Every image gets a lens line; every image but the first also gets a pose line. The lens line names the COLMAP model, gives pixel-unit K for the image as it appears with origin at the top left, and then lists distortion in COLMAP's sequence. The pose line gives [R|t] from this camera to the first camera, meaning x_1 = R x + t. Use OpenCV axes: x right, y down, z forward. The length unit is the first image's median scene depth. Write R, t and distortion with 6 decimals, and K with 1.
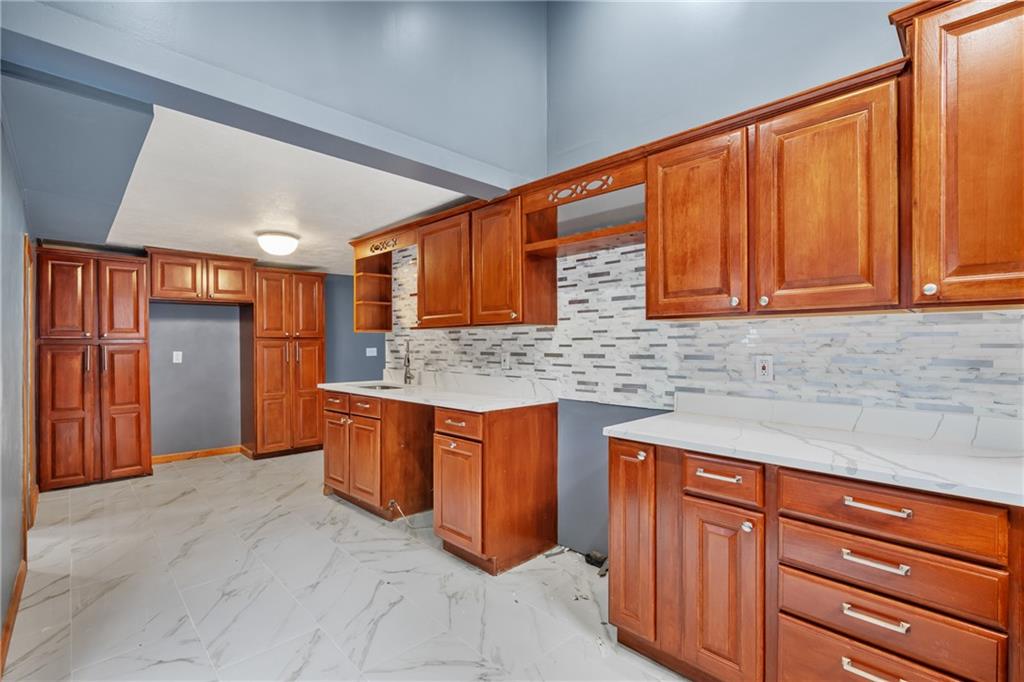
lens RADIAL K [[458.6, 0, 507.0], [0, 458.6, 344.5], [0, 0, 1]] dist [0.001012, 0.000381]
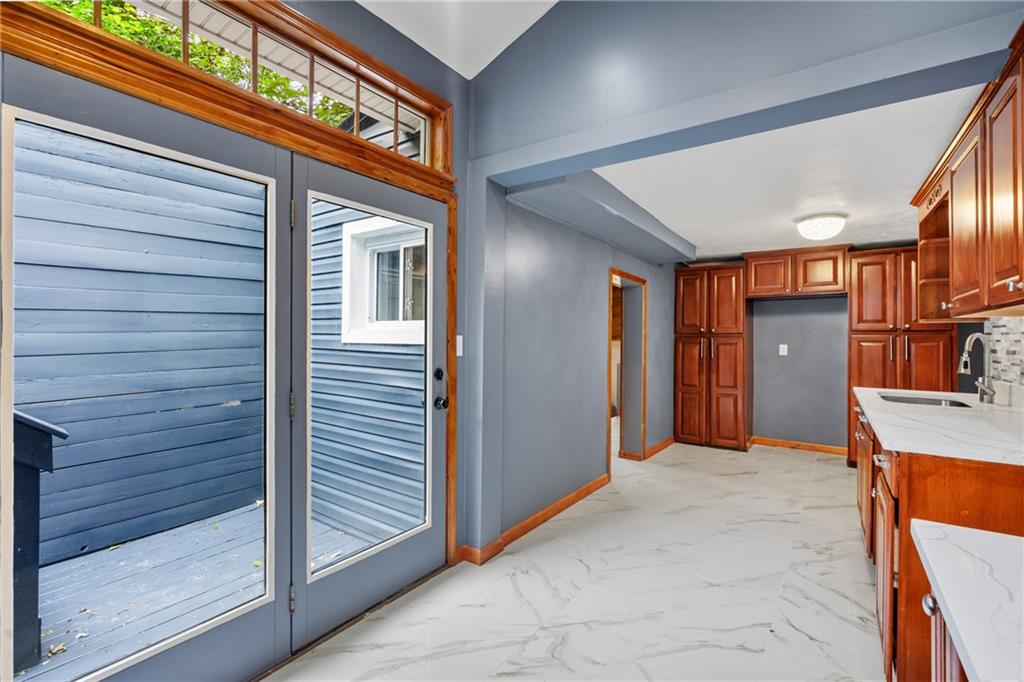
lens RADIAL K [[458.6, 0, 509.8], [0, 458.6, 335.1], [0, 0, 1]] dist [0.001012, 0.000381]
pose [[0.201202, 0.001384, -0.979549, 0.271801], [-0.006992, 0.999976, -0.000023, -0.003023], [0.979525, 0.006853, 0.201207, 0.225951]]
